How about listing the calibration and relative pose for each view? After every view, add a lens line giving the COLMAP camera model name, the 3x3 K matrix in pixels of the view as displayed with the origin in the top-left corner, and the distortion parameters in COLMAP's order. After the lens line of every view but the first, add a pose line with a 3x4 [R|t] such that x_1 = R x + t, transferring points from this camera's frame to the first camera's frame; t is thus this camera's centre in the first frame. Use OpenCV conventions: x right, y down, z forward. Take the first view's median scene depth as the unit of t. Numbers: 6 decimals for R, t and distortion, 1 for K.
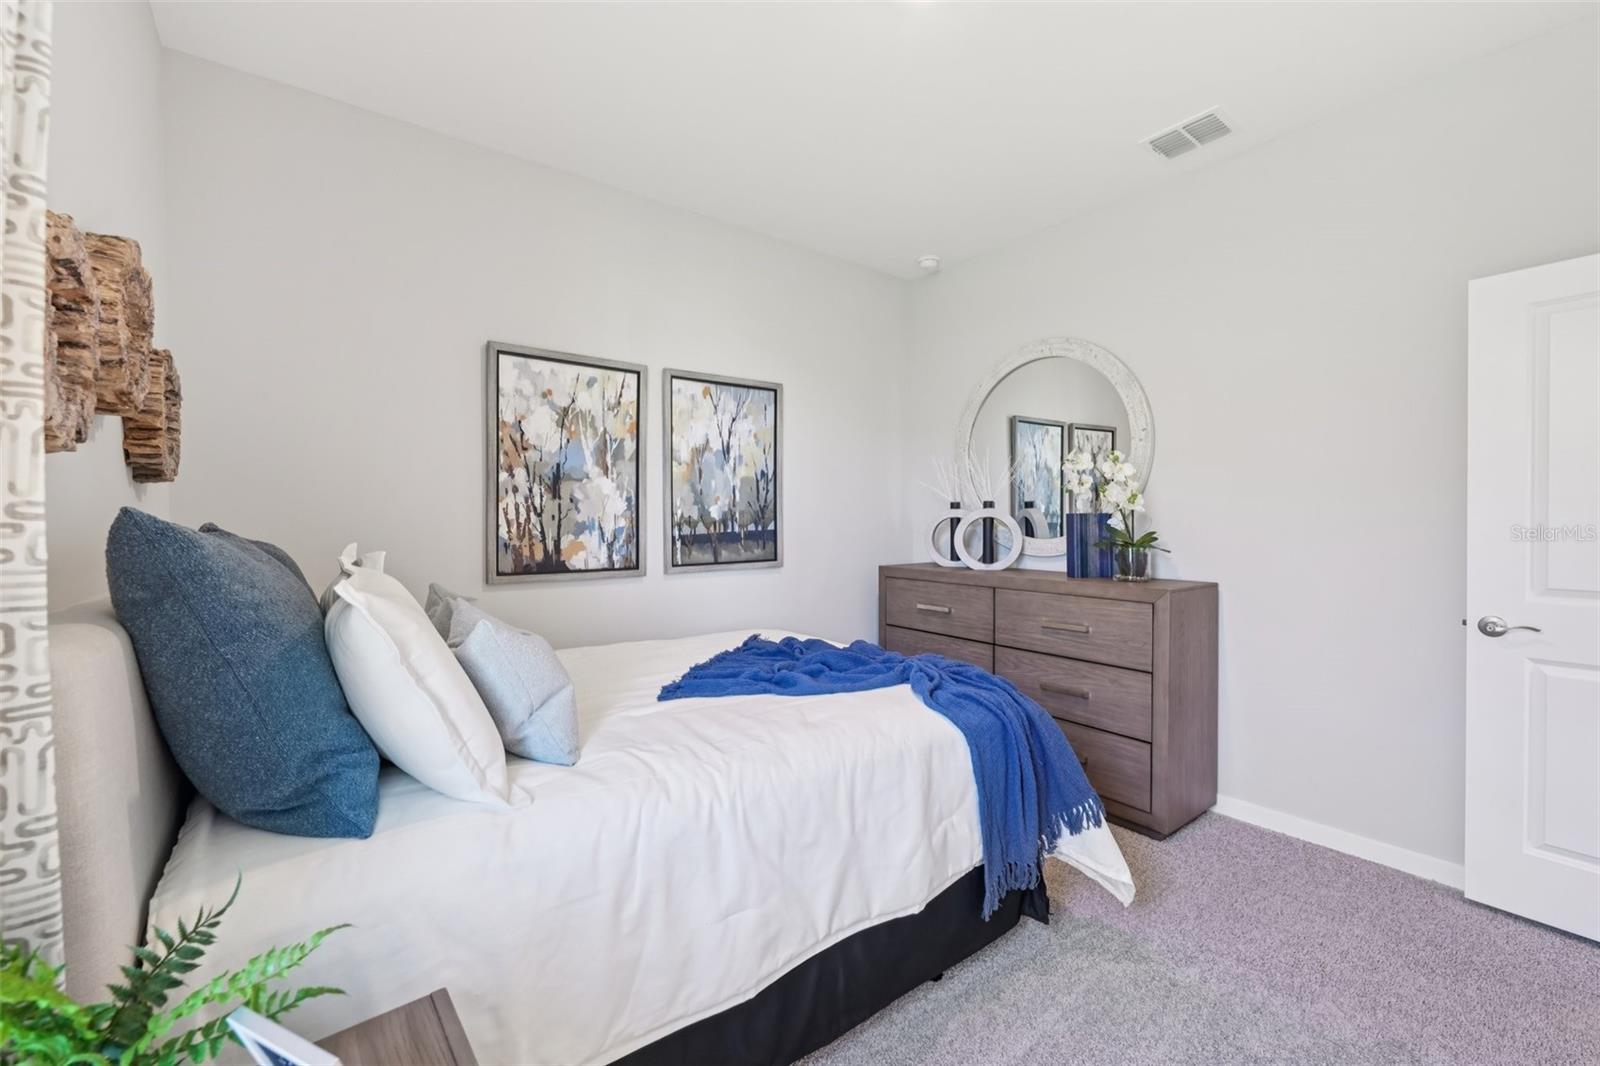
lens RADIAL K [[653.6, 0, 796.7], [0, 653.6, 524.7], [0, 0, 1]] dist [0.000672, -0.000353]
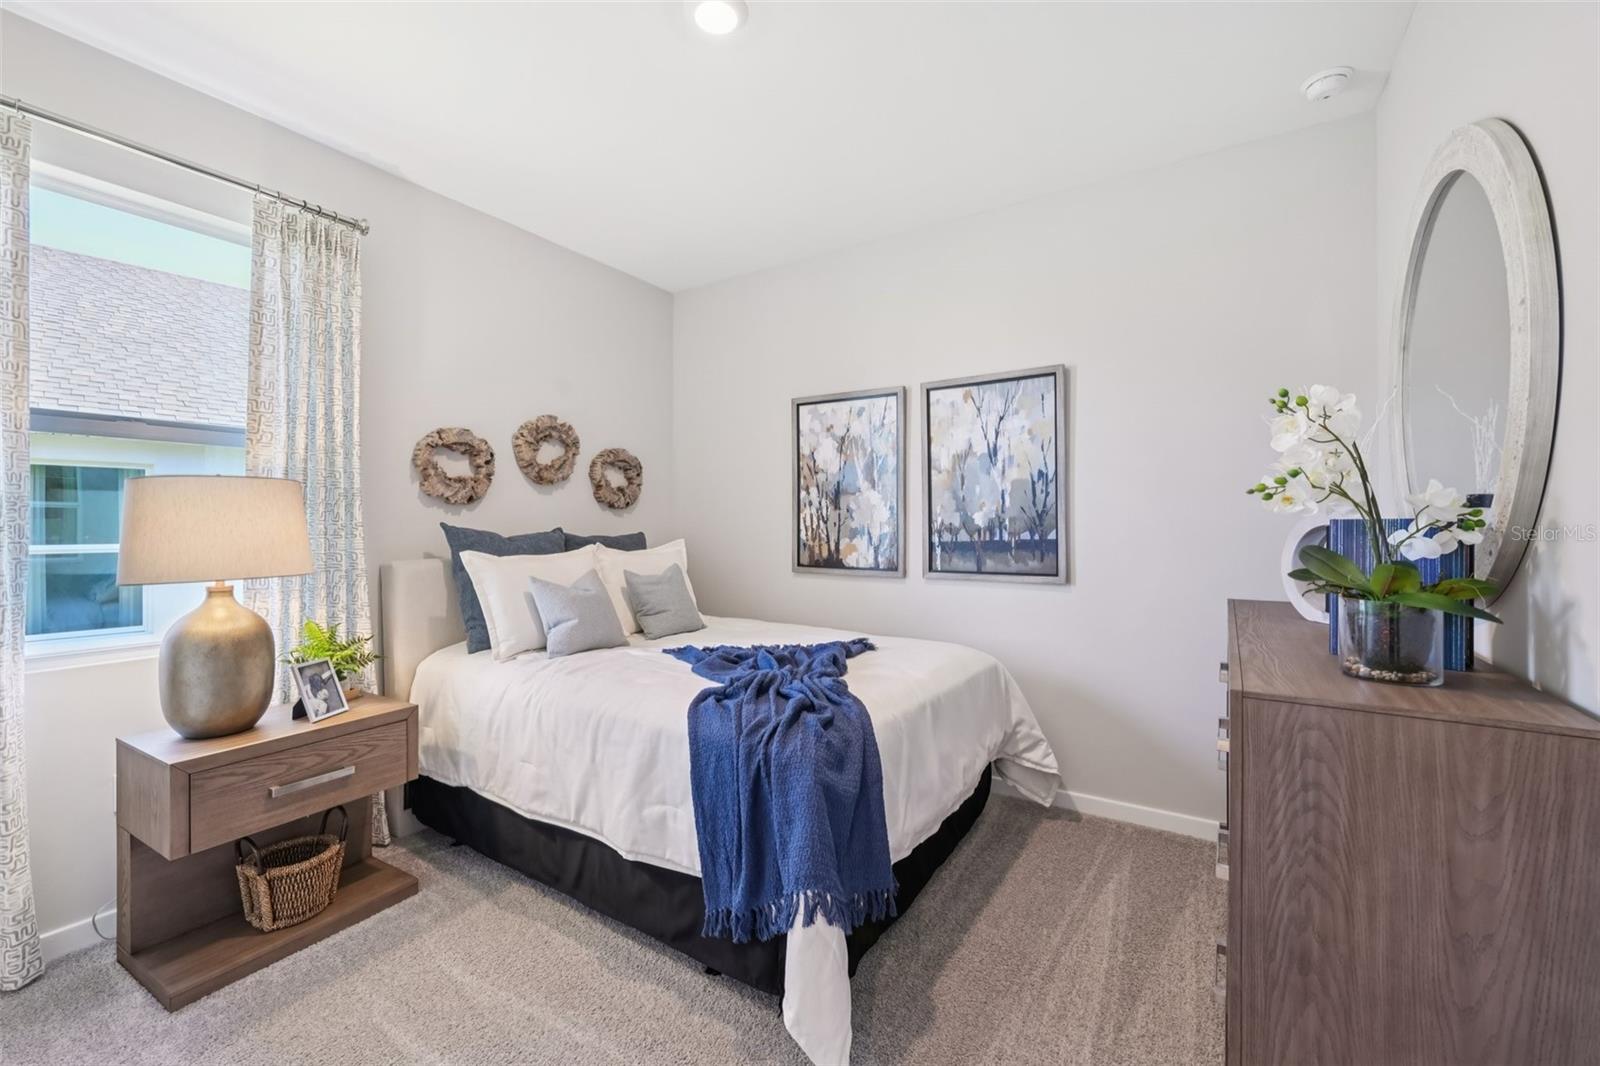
lens RADIAL K [[653.6, 0, 802.3], [0, 653.6, 524.9], [0, 0, 1]] dist [0.000672, -0.000353]
pose [[0.339746, 0.006476, -0.940495, 0.747369], [-0.008252, 0.999958, 0.003904, -0.013265], [0.940481, 0.006434, 0.339785, 0.471291]]
